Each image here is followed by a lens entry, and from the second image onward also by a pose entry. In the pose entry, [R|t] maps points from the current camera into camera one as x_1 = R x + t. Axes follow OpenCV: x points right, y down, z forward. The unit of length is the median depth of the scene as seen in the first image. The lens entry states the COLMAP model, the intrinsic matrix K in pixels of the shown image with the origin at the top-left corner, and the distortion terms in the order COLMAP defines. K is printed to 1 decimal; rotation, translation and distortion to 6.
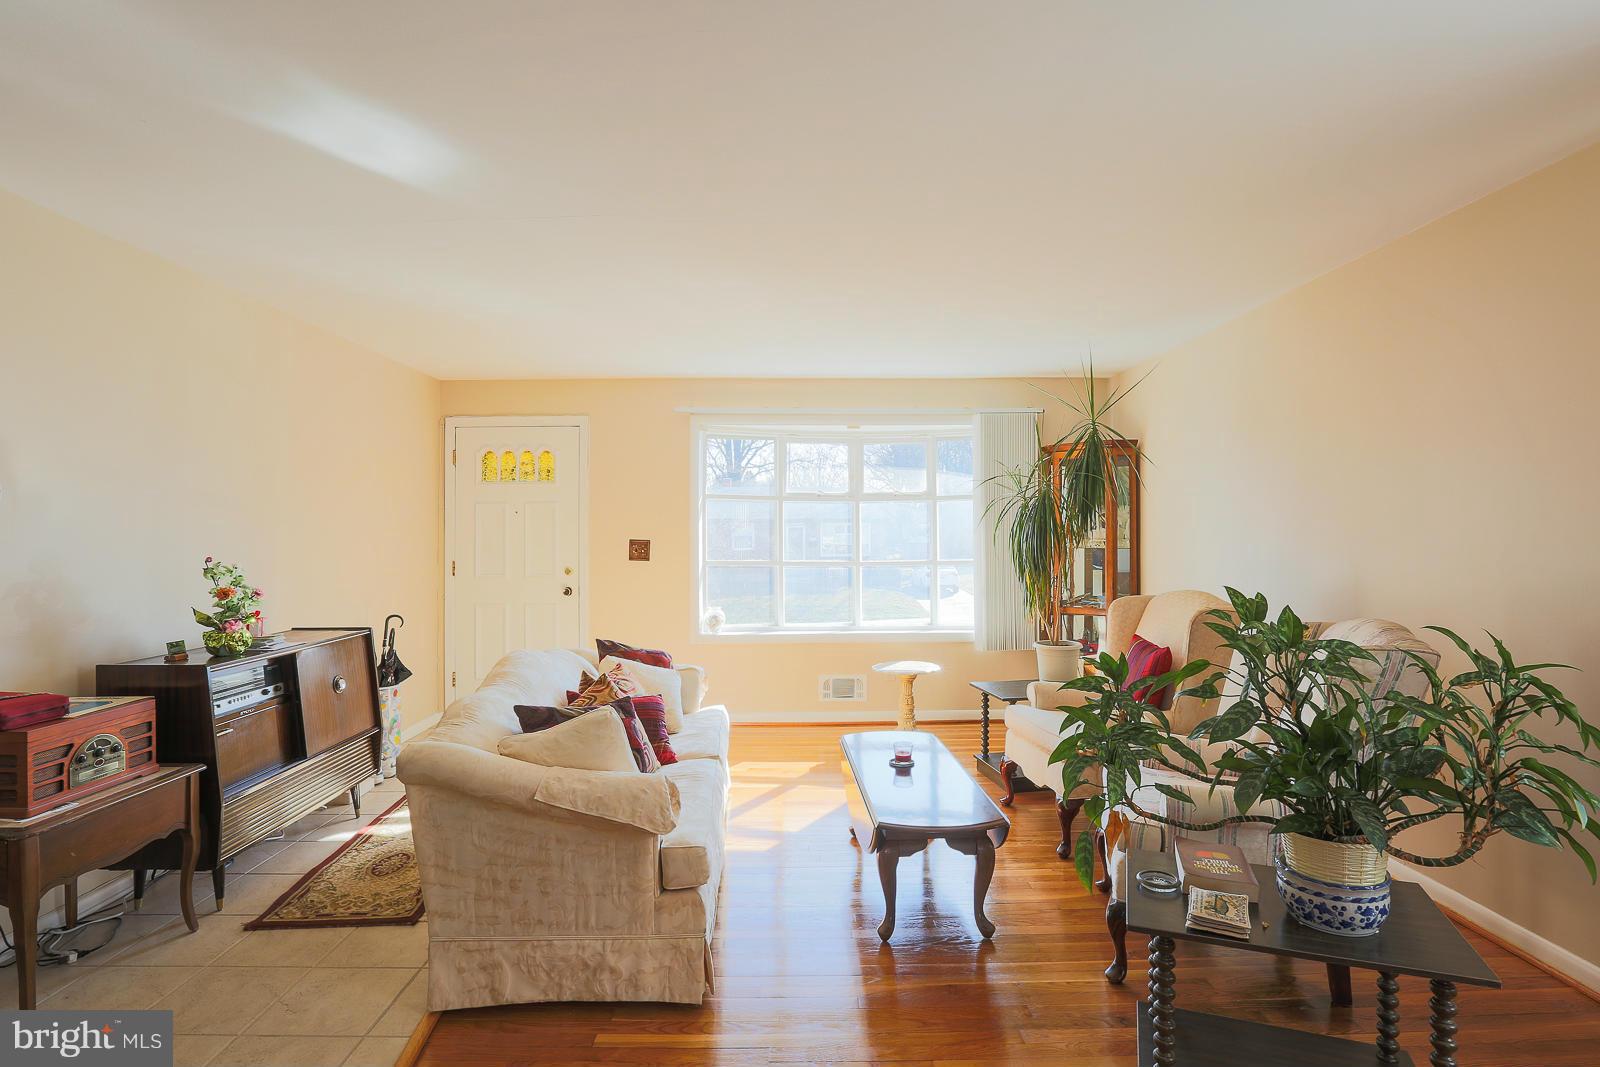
lens RADIAL K [[792.2, 0, 788.4], [0, 792.2, 528.2], [0, 0, 1]] dist [-0.040573, 0.007531]
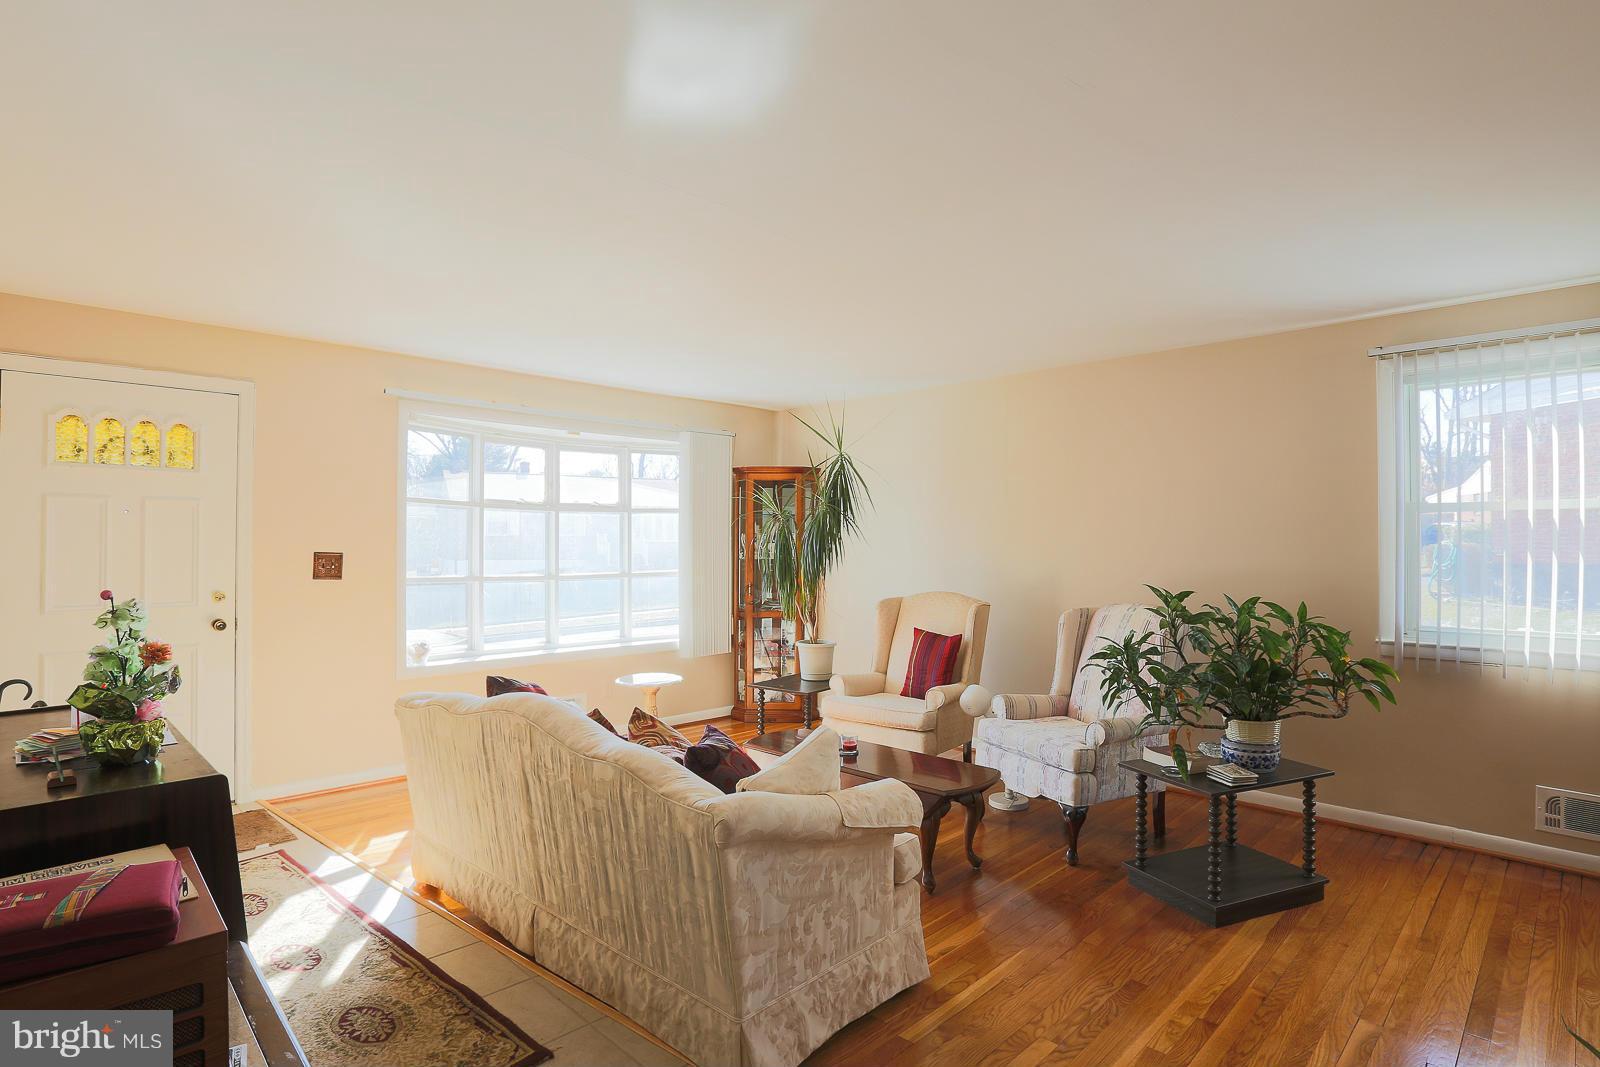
lens RADIAL K [[814.2, 0, 796.5], [0, 814.2, 522.8], [0, 0, 1]] dist [-0.042362, 0.009359]
pose [[0.708120, 0.023057, 0.705716, -0.738417], [-0.014090, 0.999729, -0.018524, -0.010618], [-0.705952, 0.003174, 0.708253, 0.219477]]
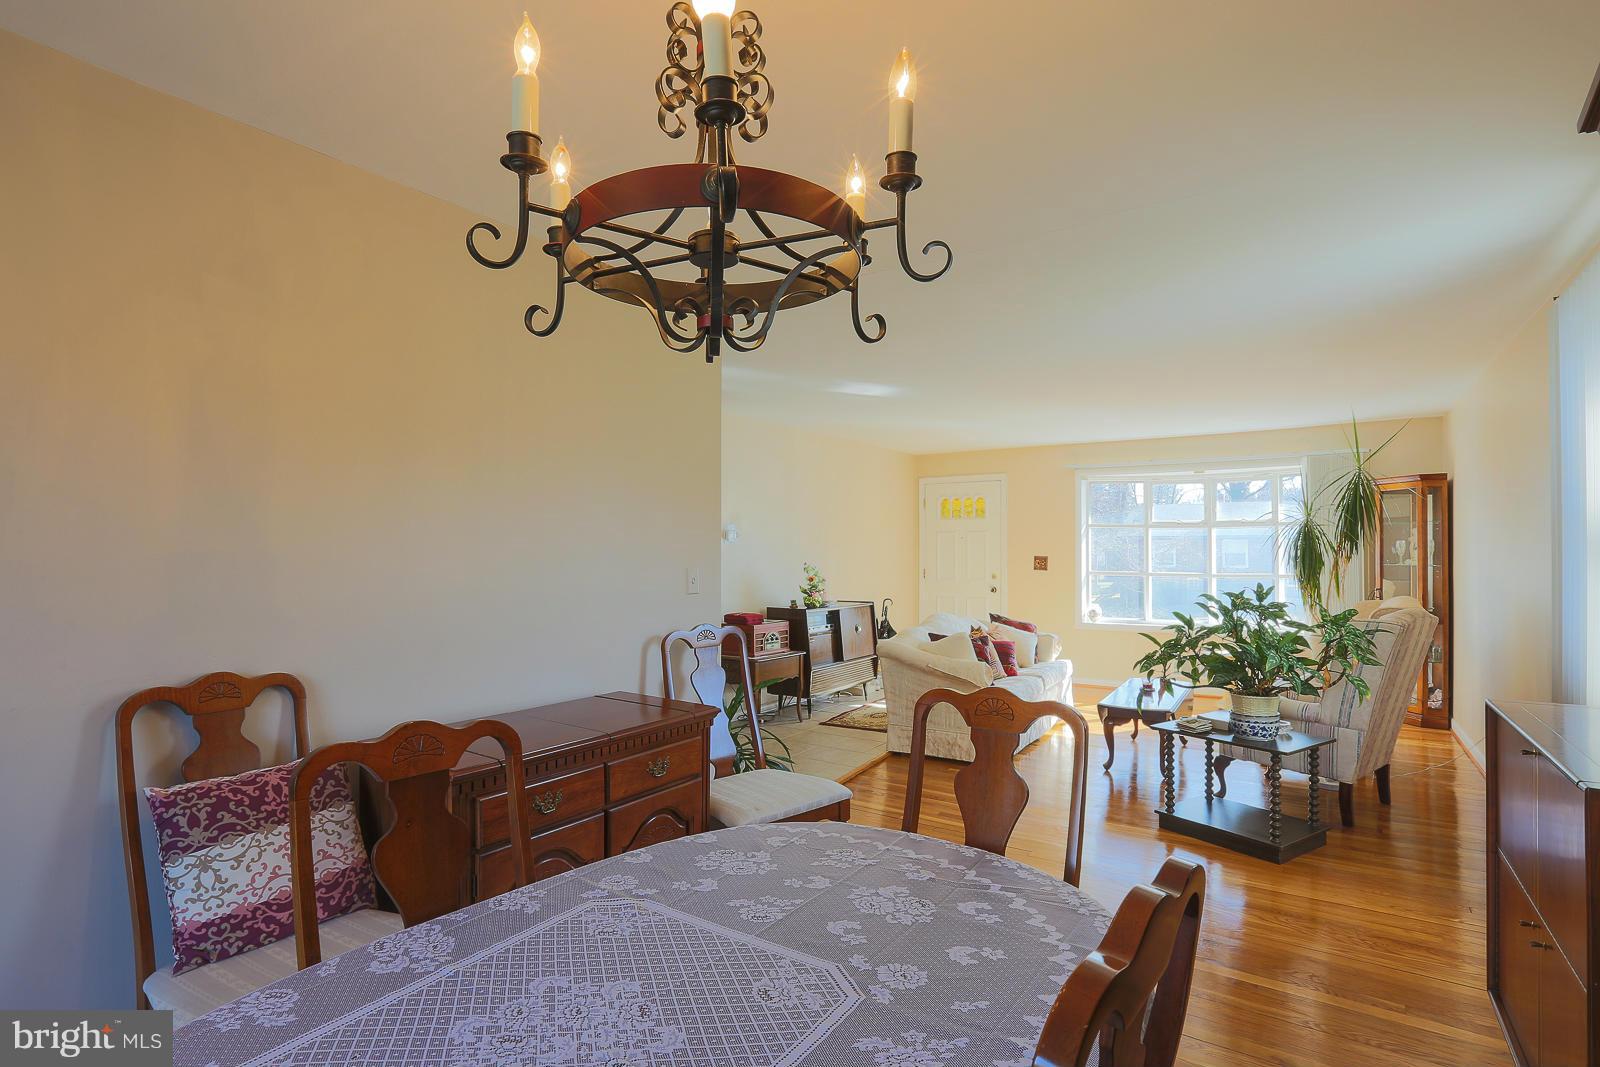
lens RADIAL K [[781.1, 0, 814.6], [0, 781.1, 542.3], [0, 0, 1]] dist [-0.041326, -0.000067]
pose [[0.831720, -0.003279, -0.555186, 0.467990], [0.002398, 0.999994, -0.002314, -0.014752], [0.555190, 0.000593, 0.831723, -0.766219]]
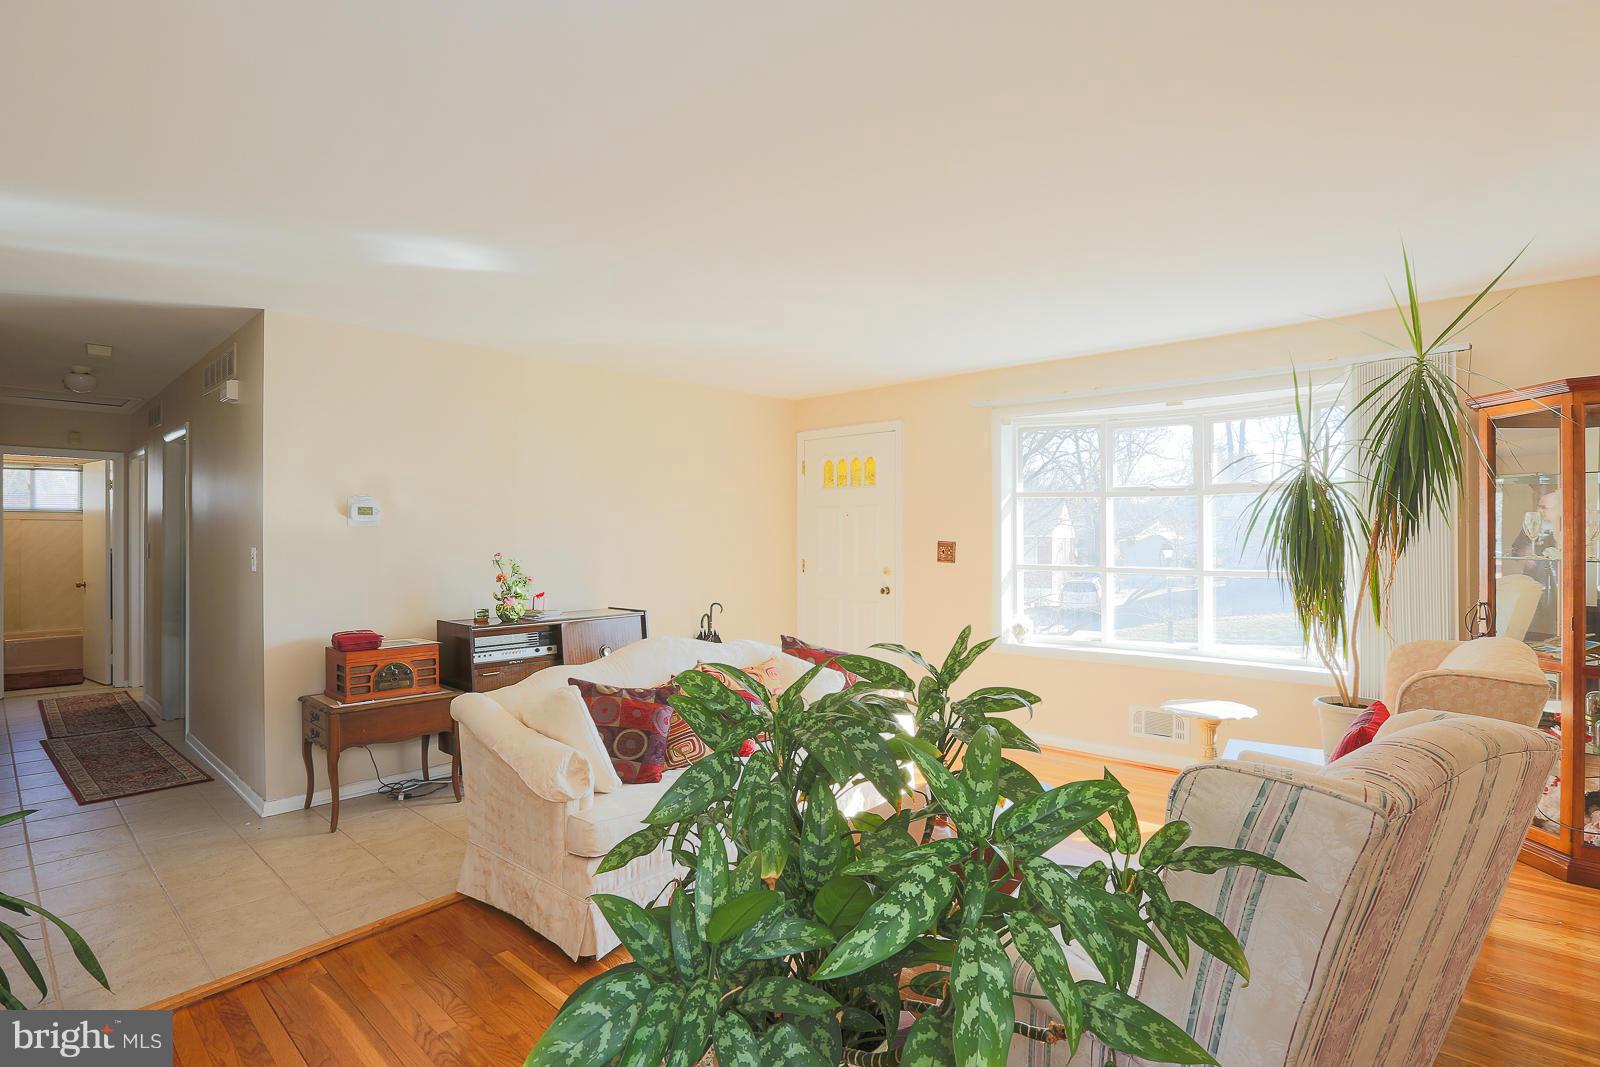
lens RADIAL K [[781.1, 0, 800.4], [0, 781.1, 533.2], [0, 0, 1]] dist [-0.041326, -0.000067]
pose [[0.732503, -0.000752, -0.680763, 0.600354], [0.005531, 0.999973, 0.004847, -0.002148], [0.680741, -0.007316, 0.732487, 0.293010]]
